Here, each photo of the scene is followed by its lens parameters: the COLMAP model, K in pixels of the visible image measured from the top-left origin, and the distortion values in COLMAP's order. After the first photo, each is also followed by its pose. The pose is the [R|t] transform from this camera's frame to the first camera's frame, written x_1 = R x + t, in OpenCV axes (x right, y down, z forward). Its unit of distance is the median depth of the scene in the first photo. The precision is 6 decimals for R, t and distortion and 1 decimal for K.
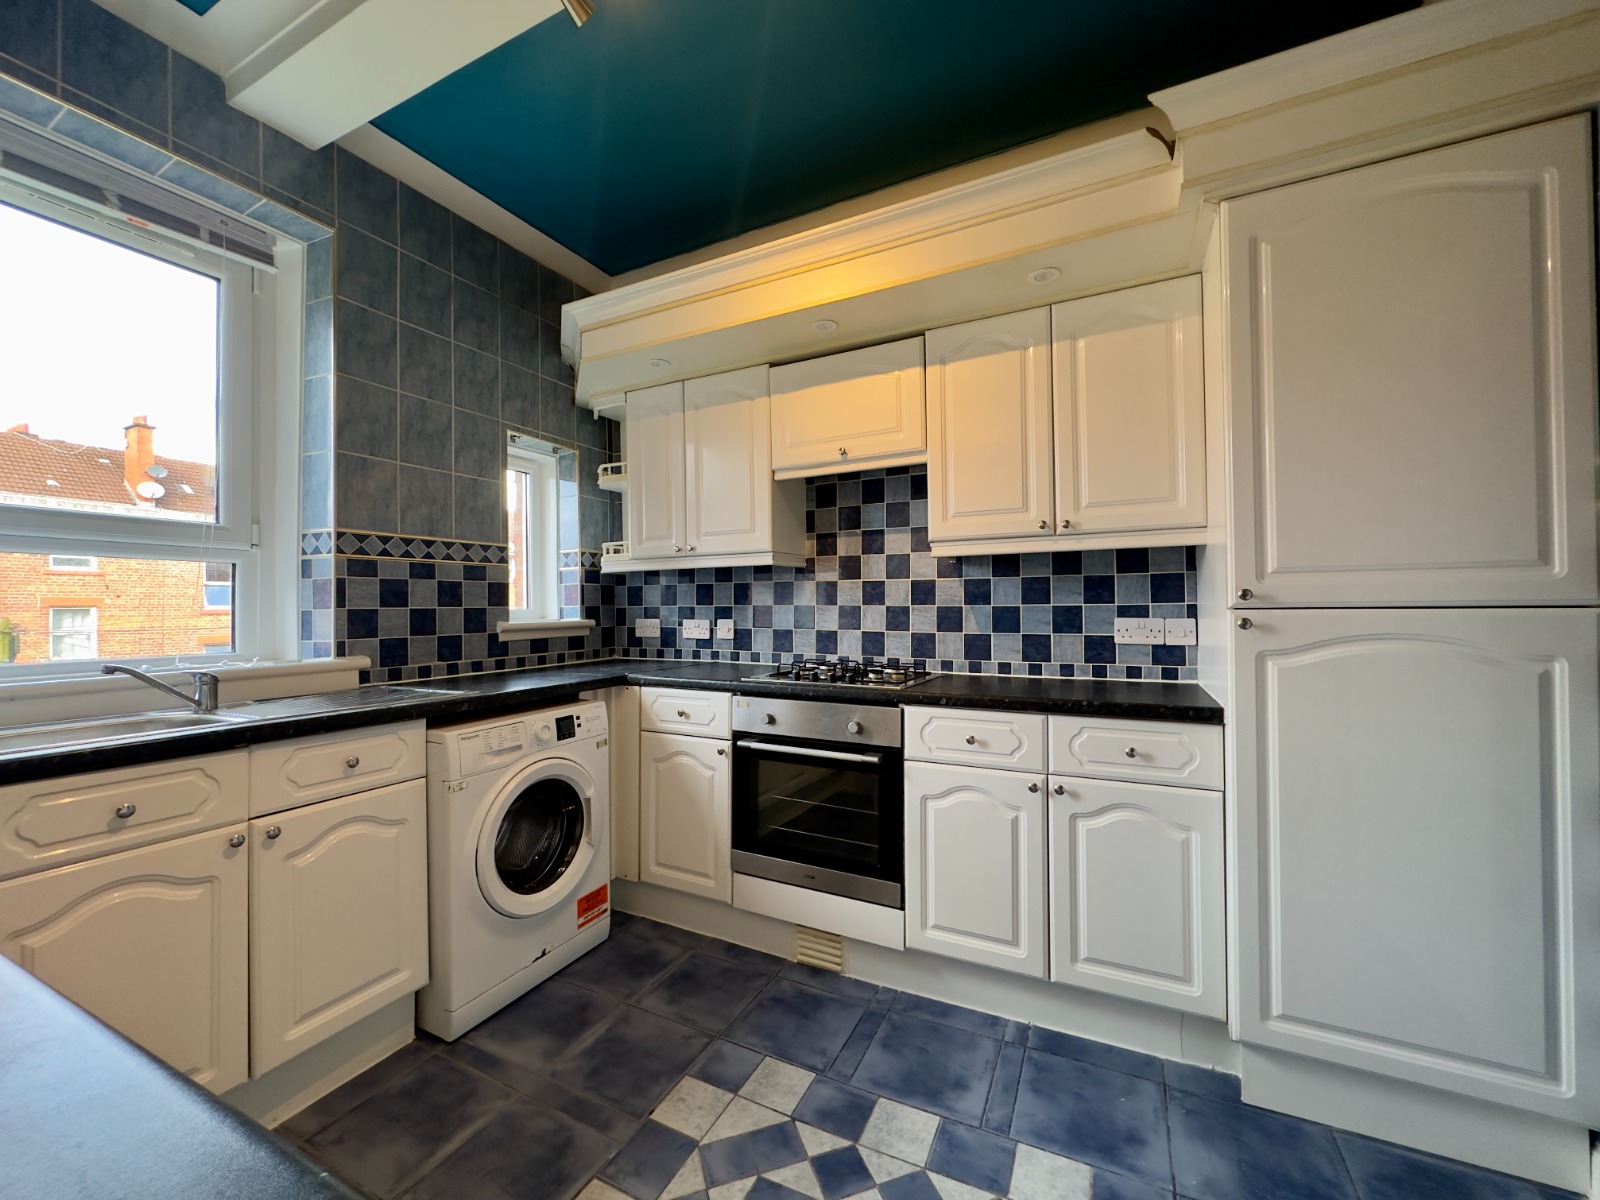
lens RADIAL K [[640.8, 0, 799.2], [0, 640.8, 601.0], [0, 0, 1]] dist [0.000134, 0.000155]
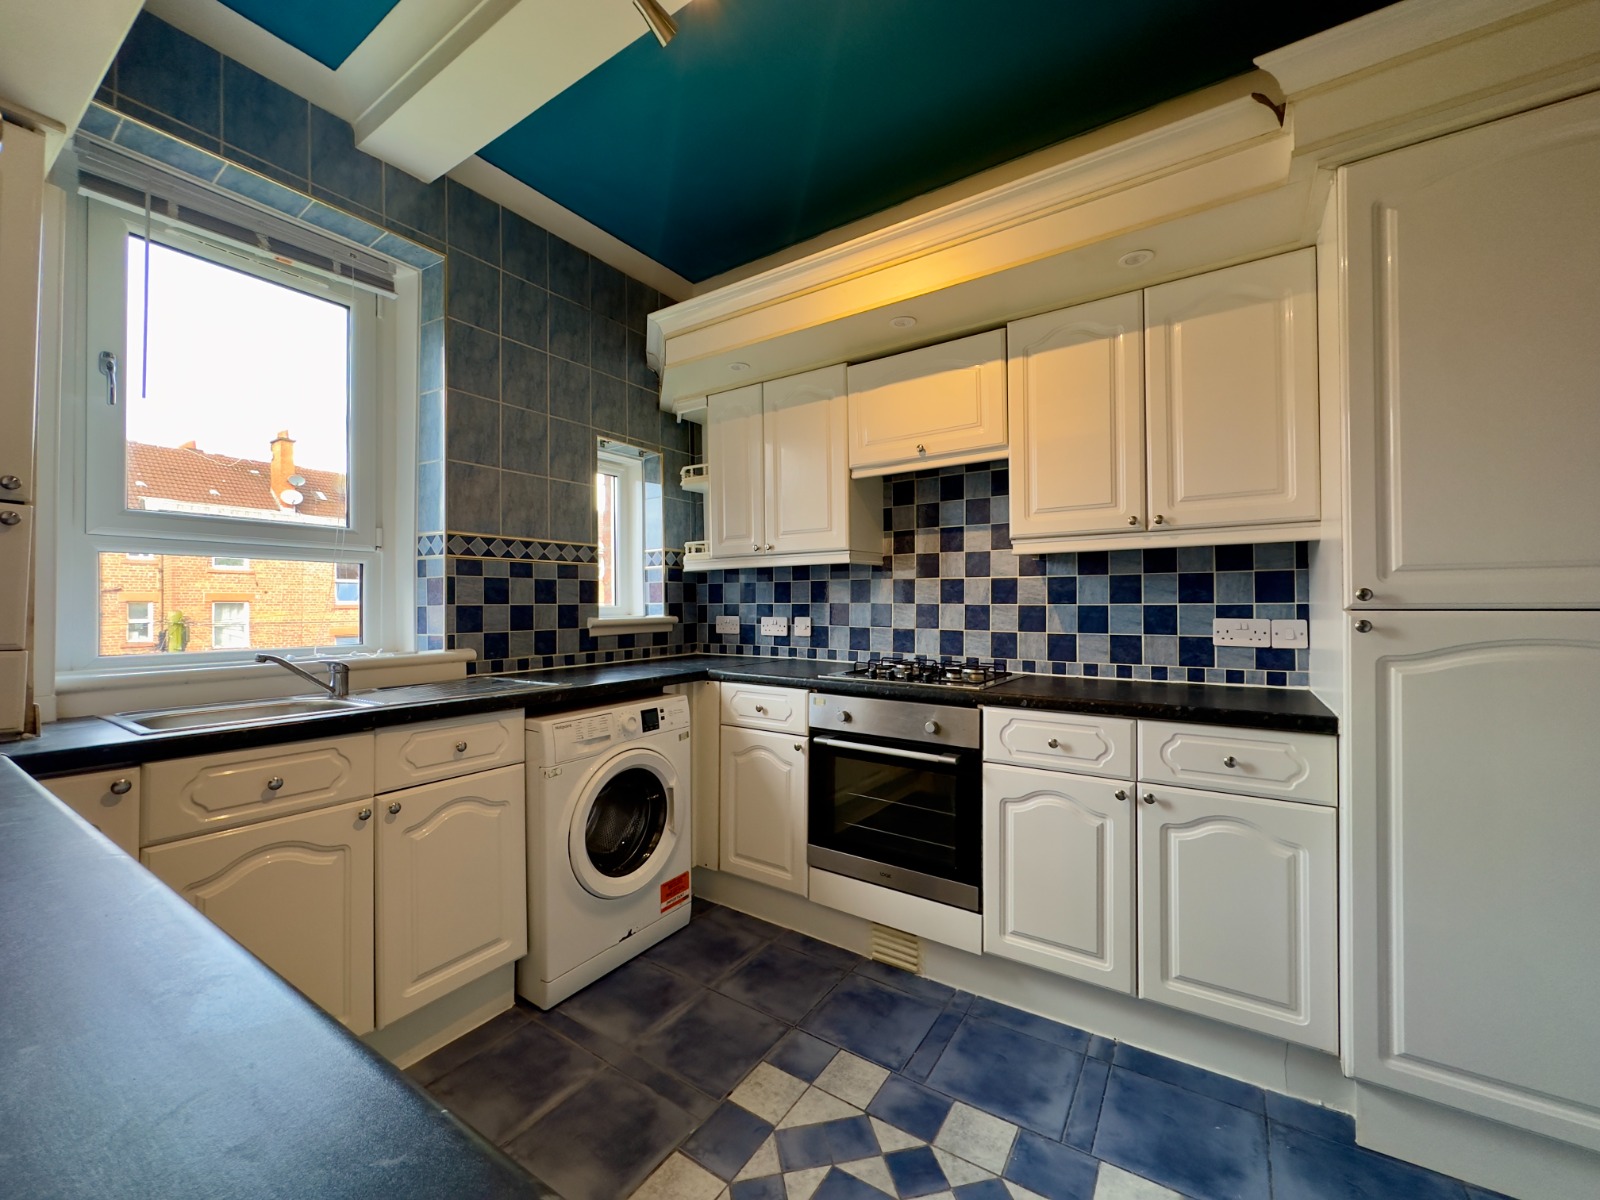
lens RADIAL K [[640.8, 0, 799.8], [0, 640.8, 601.1], [0, 0, 1]] dist [0.000134, 0.000155]
pose [[0.992745, 0.003603, -0.120183, 0.002451], [-0.003024, 0.999983, 0.004997, -0.002172], [0.120199, -0.004598, 0.992739, -0.007231]]
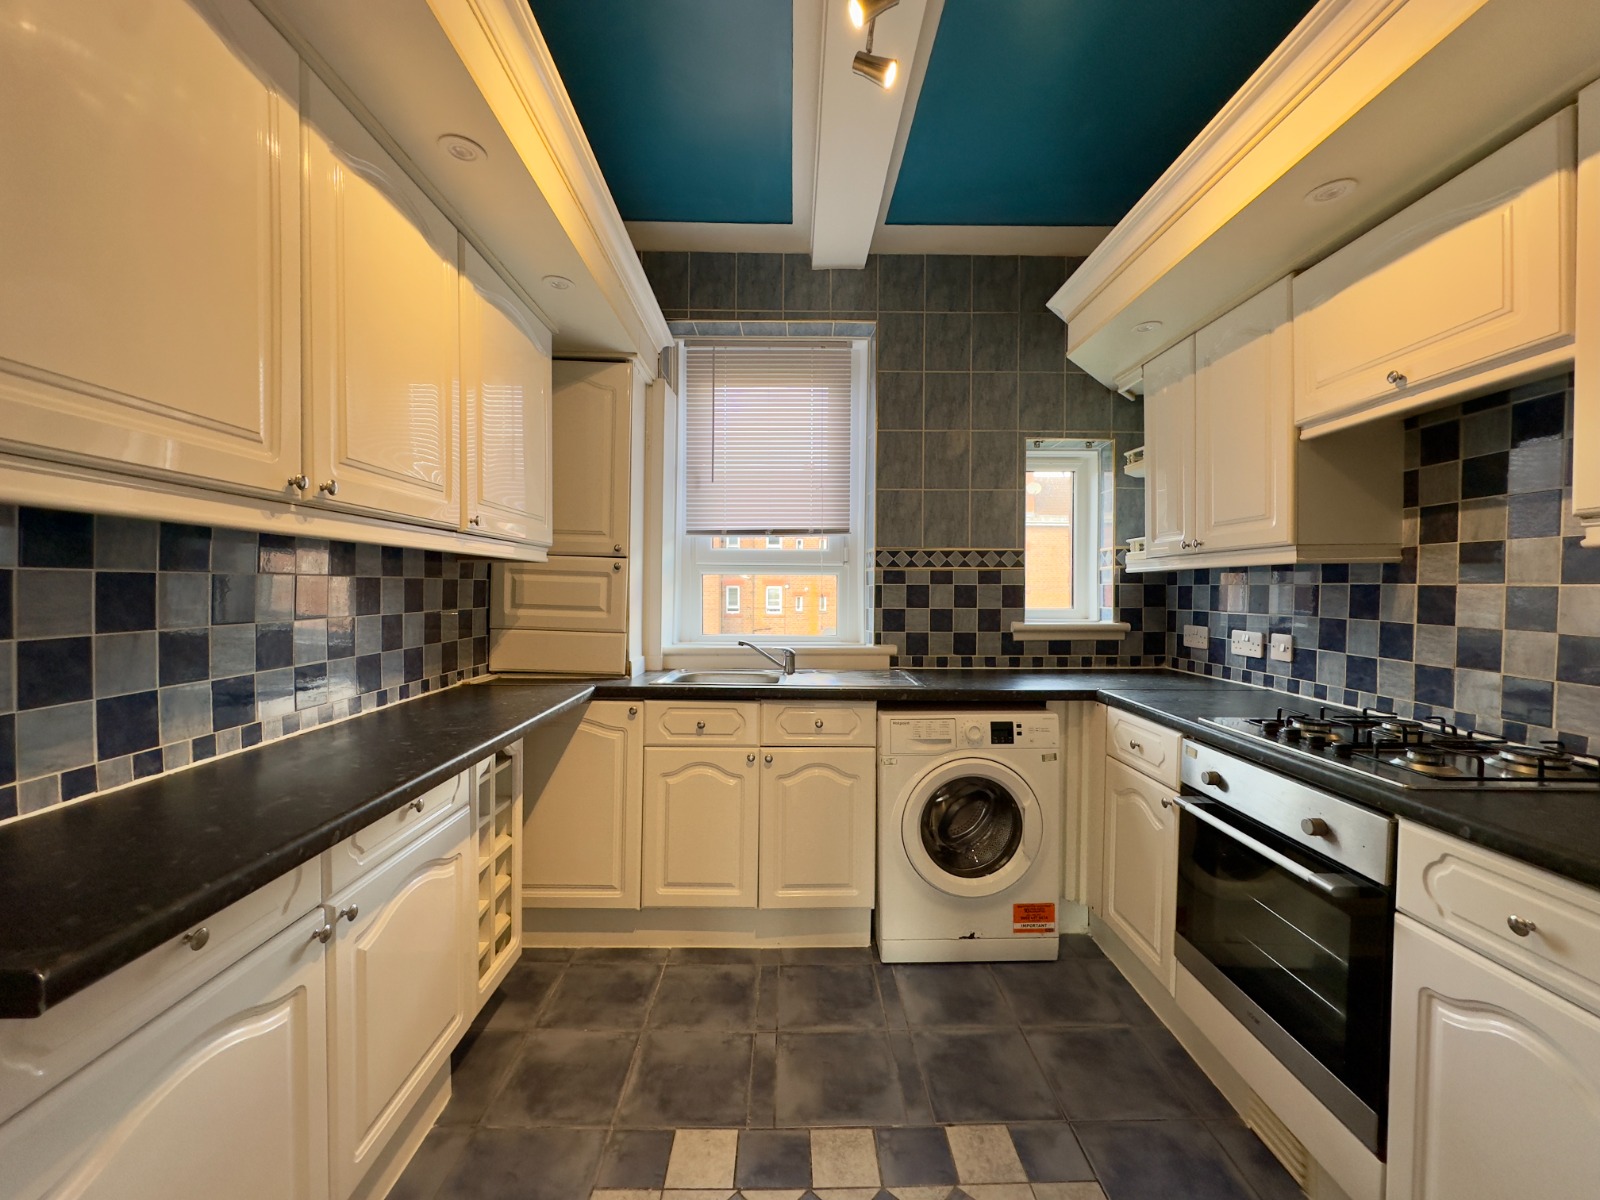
lens RADIAL K [[640.8, 0, 797.0], [0, 640.8, 600.8], [0, 0, 1]] dist [0.000134, 0.000155]
pose [[0.461722, 0.027166, -0.886609, 0.392630], [0.000785, 0.999518, 0.031034, -0.046133], [0.887024, -0.015025, 0.461478, 0.242667]]
